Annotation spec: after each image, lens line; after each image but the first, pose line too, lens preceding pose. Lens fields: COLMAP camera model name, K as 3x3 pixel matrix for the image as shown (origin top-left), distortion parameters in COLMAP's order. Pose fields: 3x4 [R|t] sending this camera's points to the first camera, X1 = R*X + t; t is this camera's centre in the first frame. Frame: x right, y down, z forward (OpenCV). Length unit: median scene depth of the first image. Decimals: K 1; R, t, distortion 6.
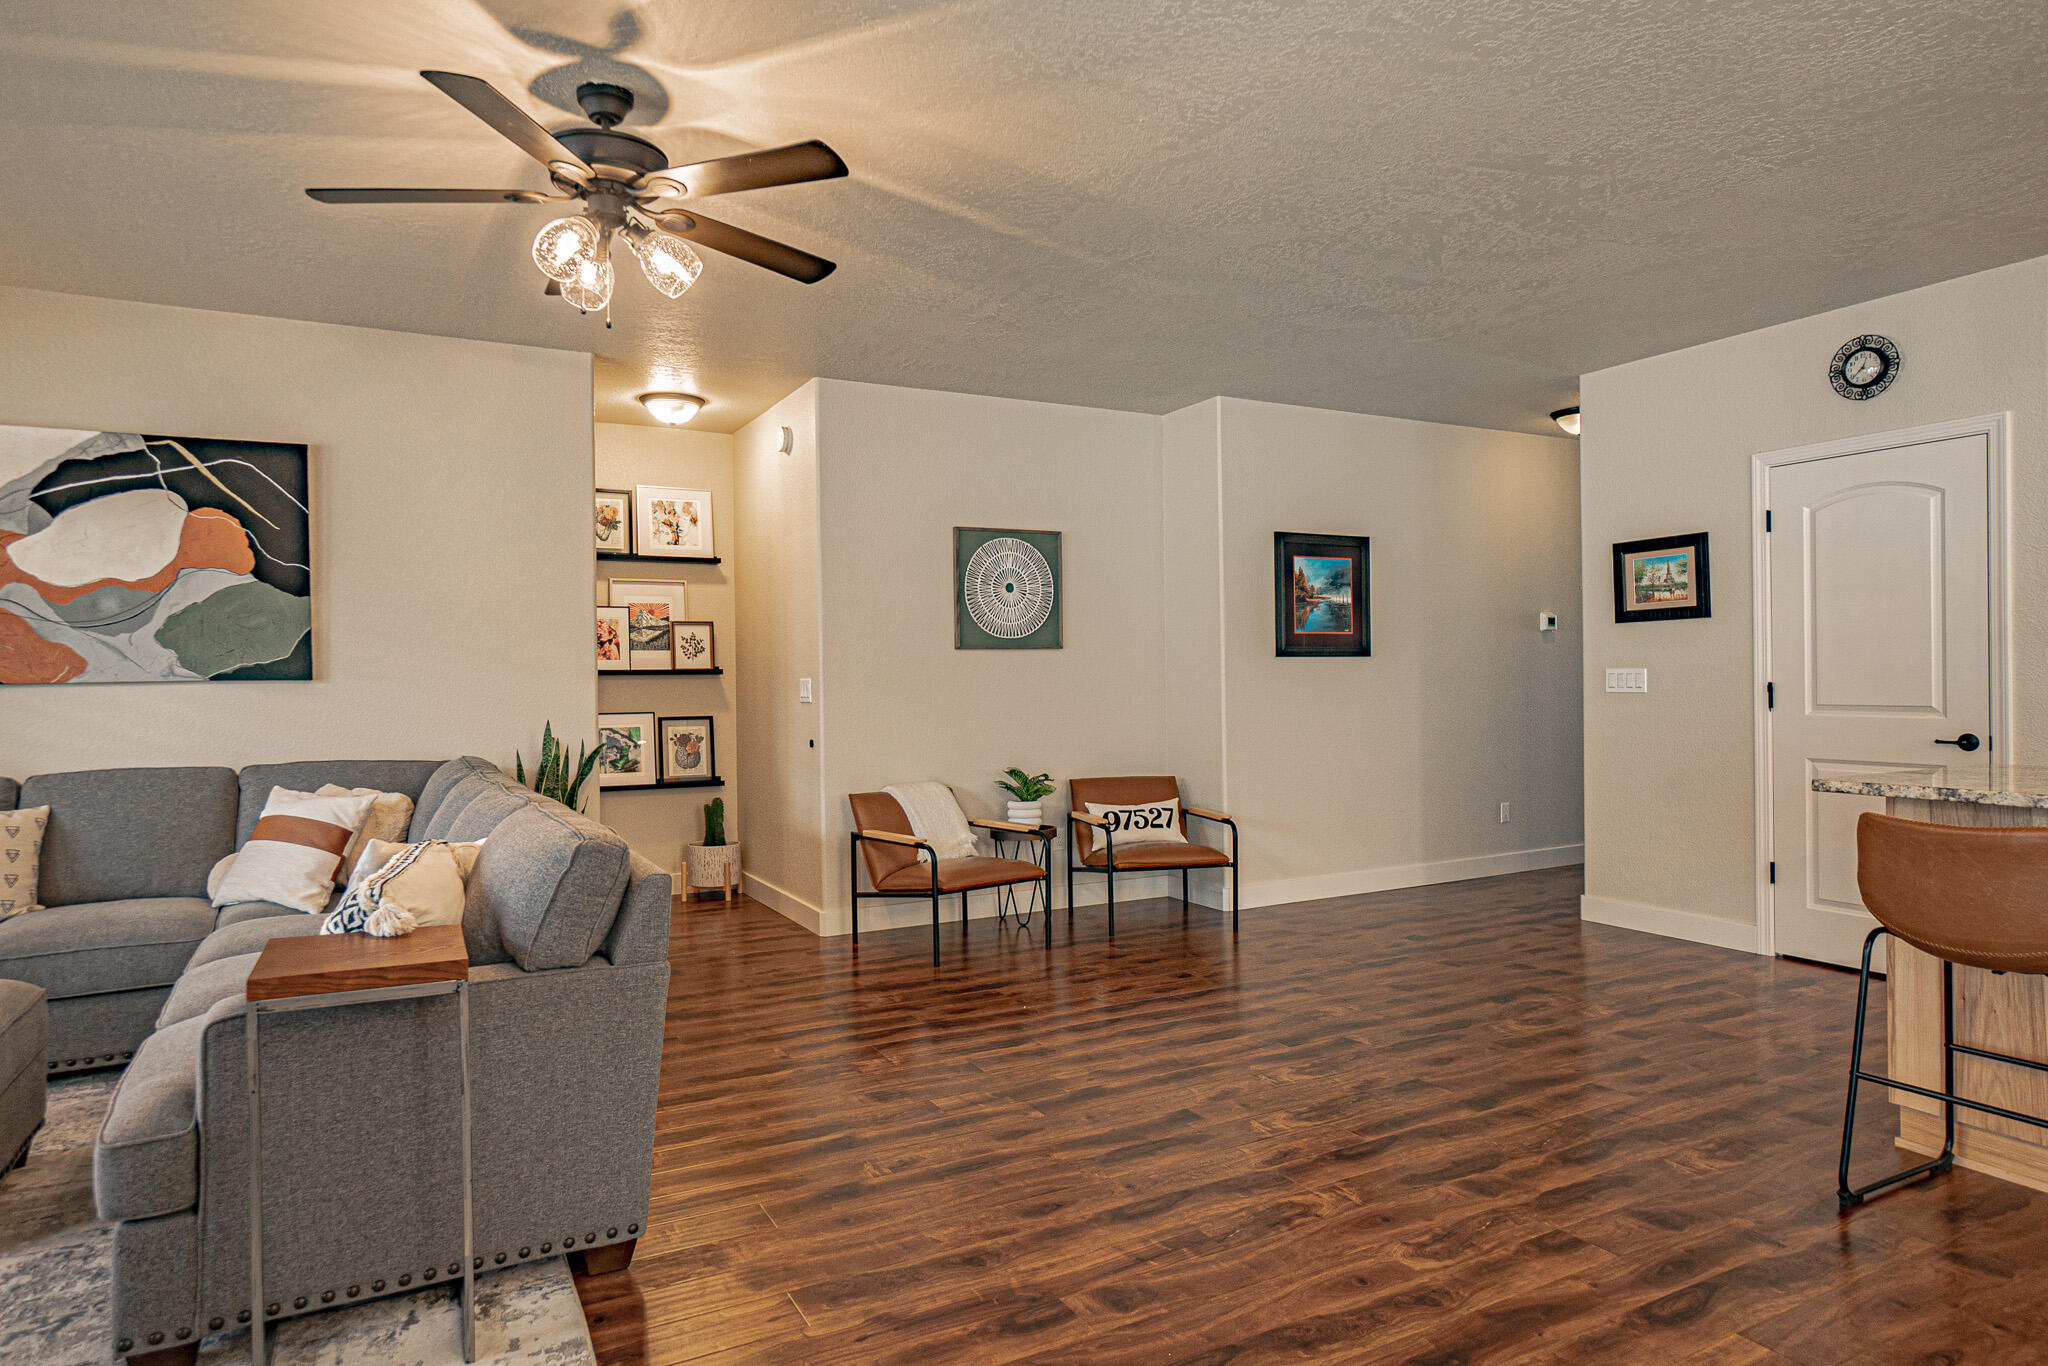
lens RADIAL K [[1197.6, 0, 1024.0], [0, 1197.6, 683.0], [0, 0, 1]] dist [-0.004274, -0.000386]
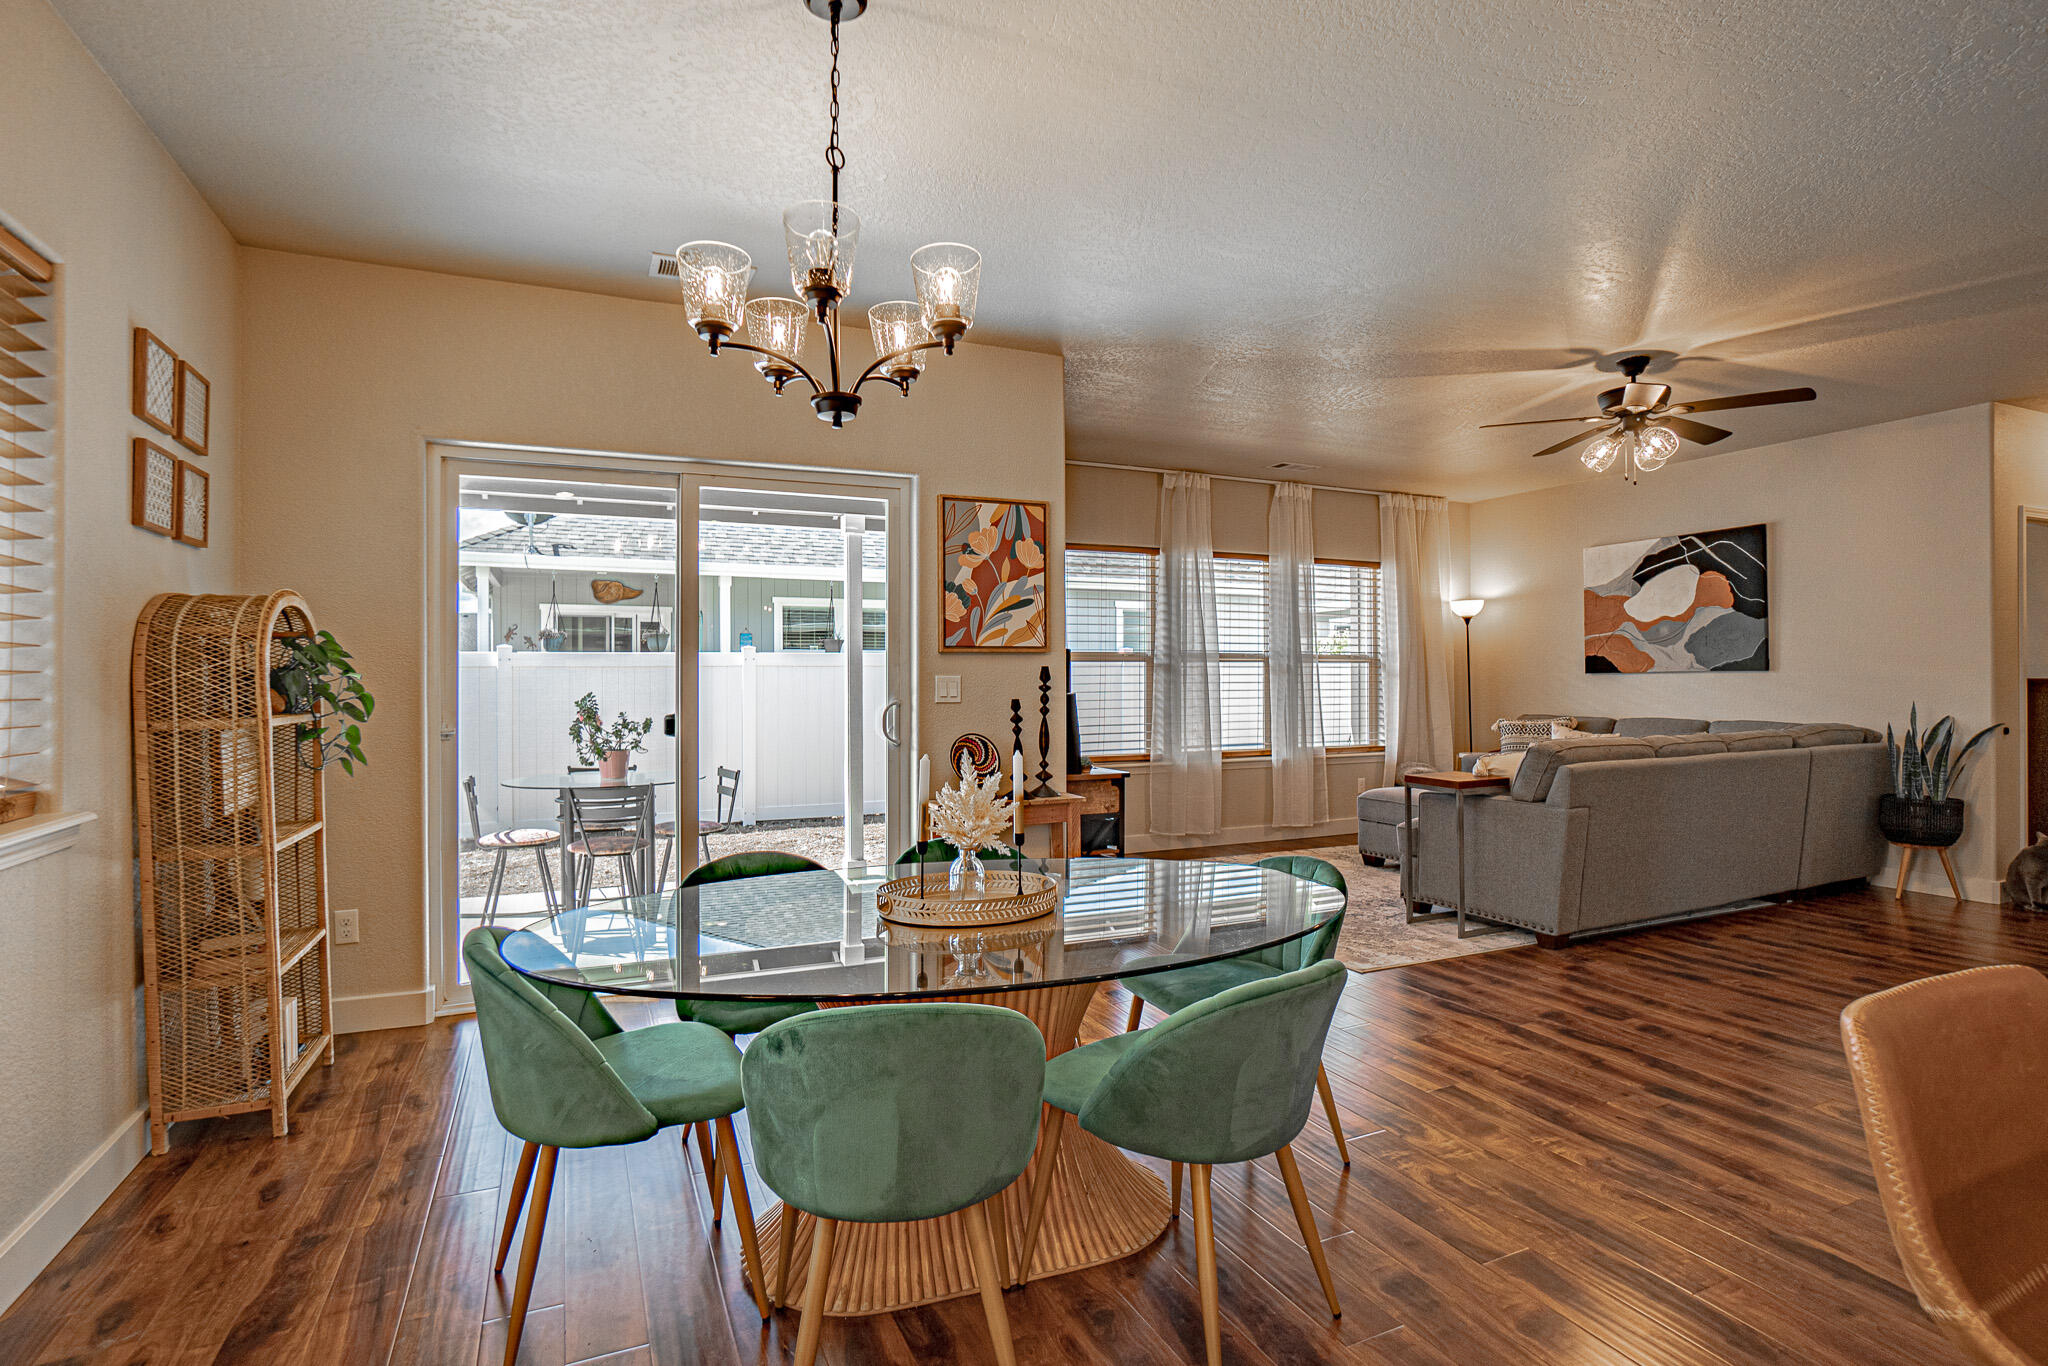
lens RADIAL K [[990.3, 0, 1024.0], [0, 990.3, 683.0], [0, 0, 1]] dist [0.000139, 0.000161]
pose [[-0.059228, 0.015098, -0.998130, 0.869963], [0.001493, 0.999886, 0.015036, -0.007945], [0.998243, -0.000600, -0.059244, 0.095534]]
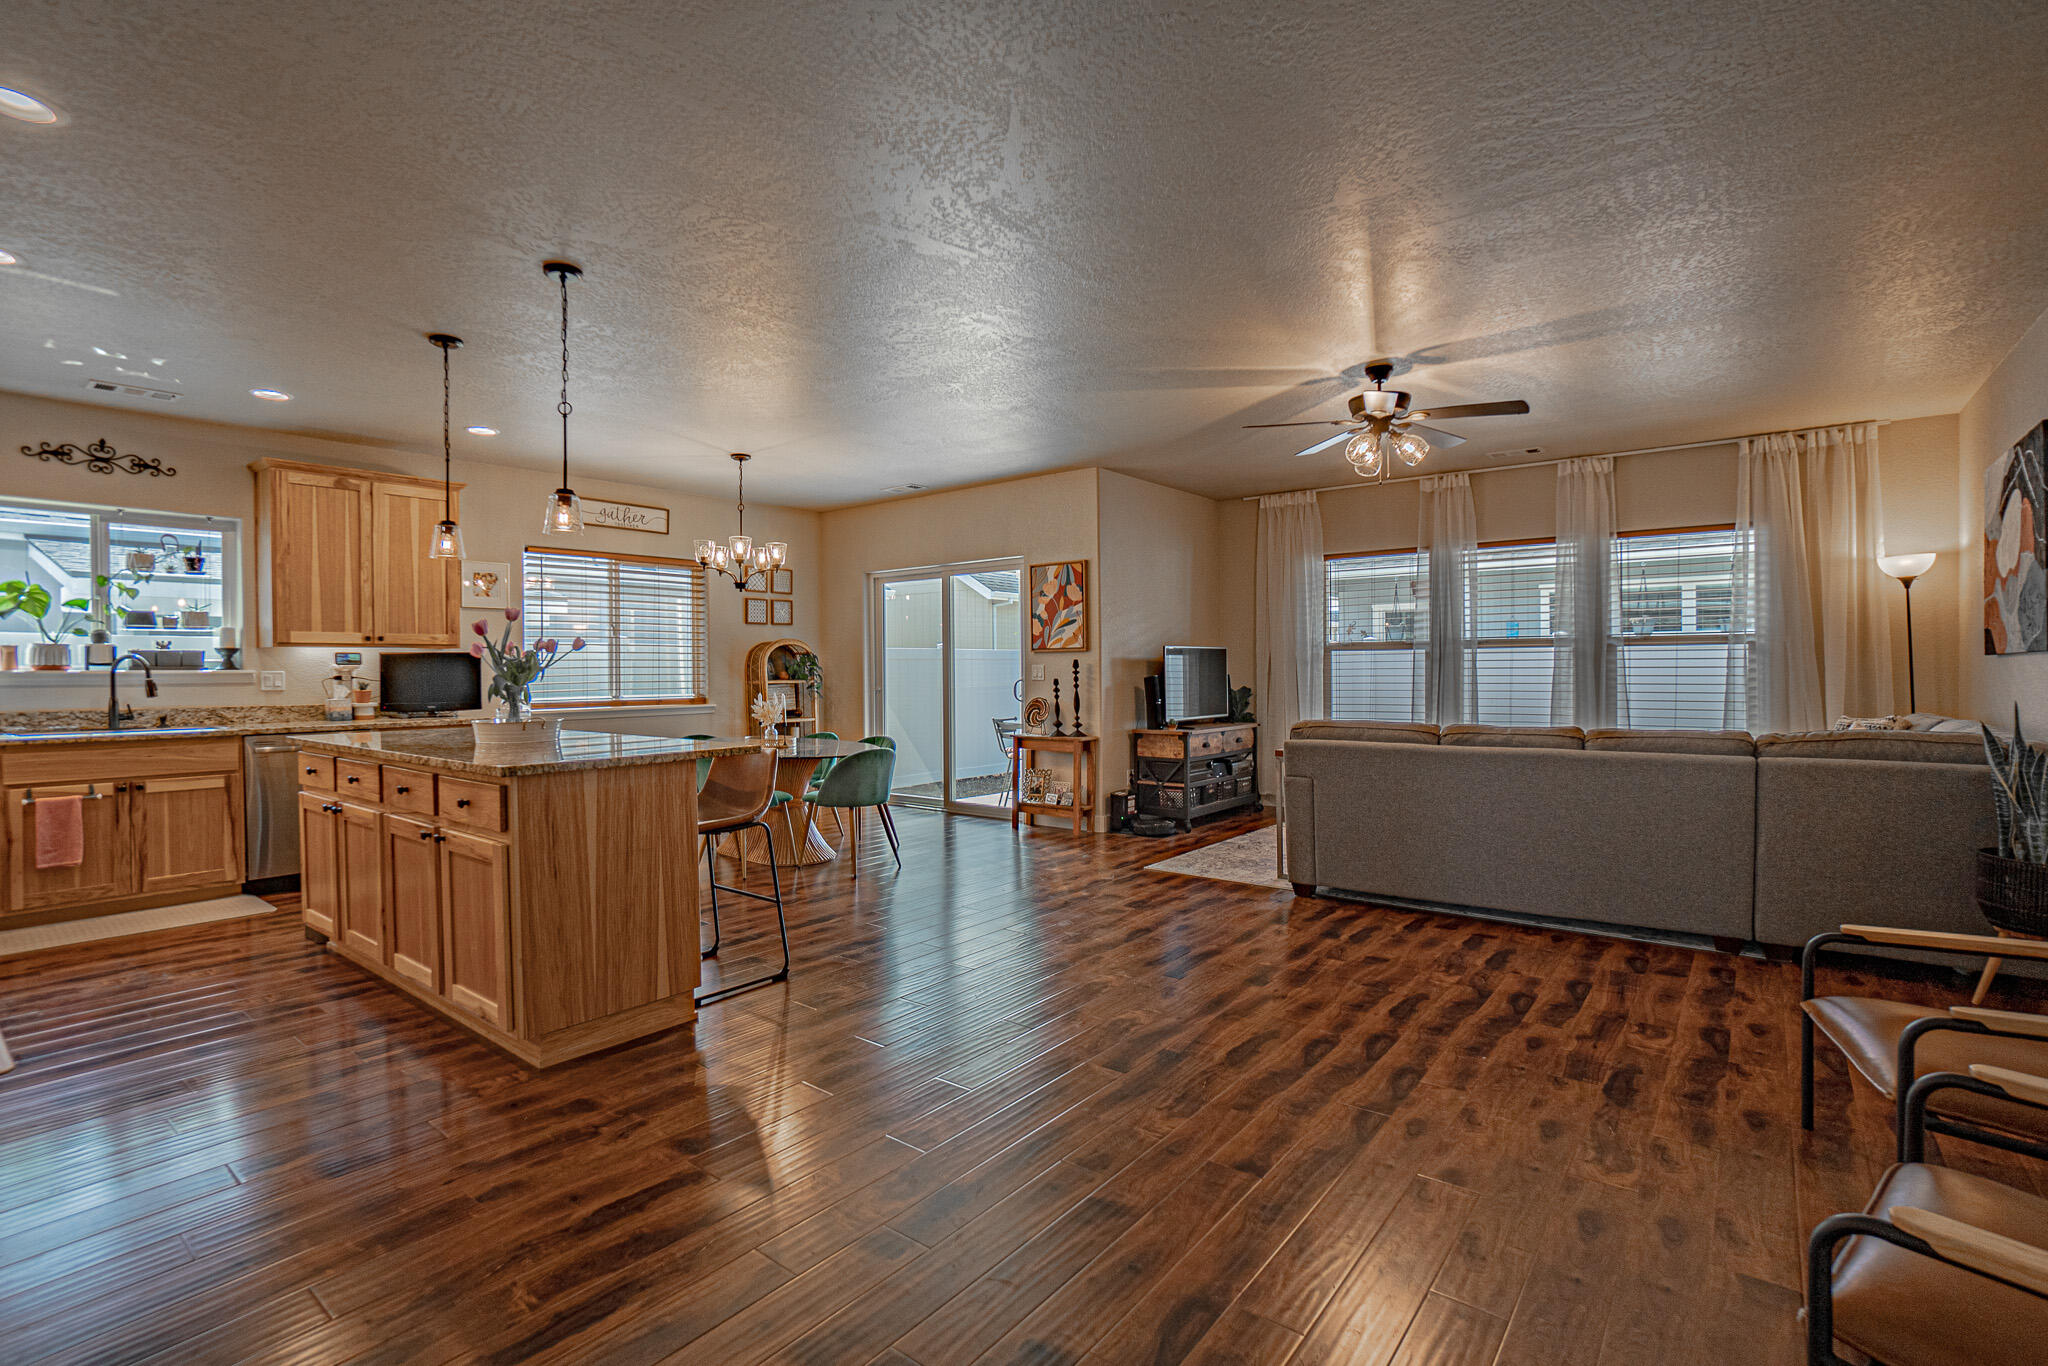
lens RADIAL K [[936.7, 0, 1024.0], [0, 936.7, 683.0], [0, 0, 1]] dist [-0.000407, -0.000105]
pose [[-0.917803, 0.025021, -0.396248, 0.571186], [0.015996, 0.999532, 0.026065, -0.012680], [0.396715, 0.017584, -0.917774, 1.517011]]
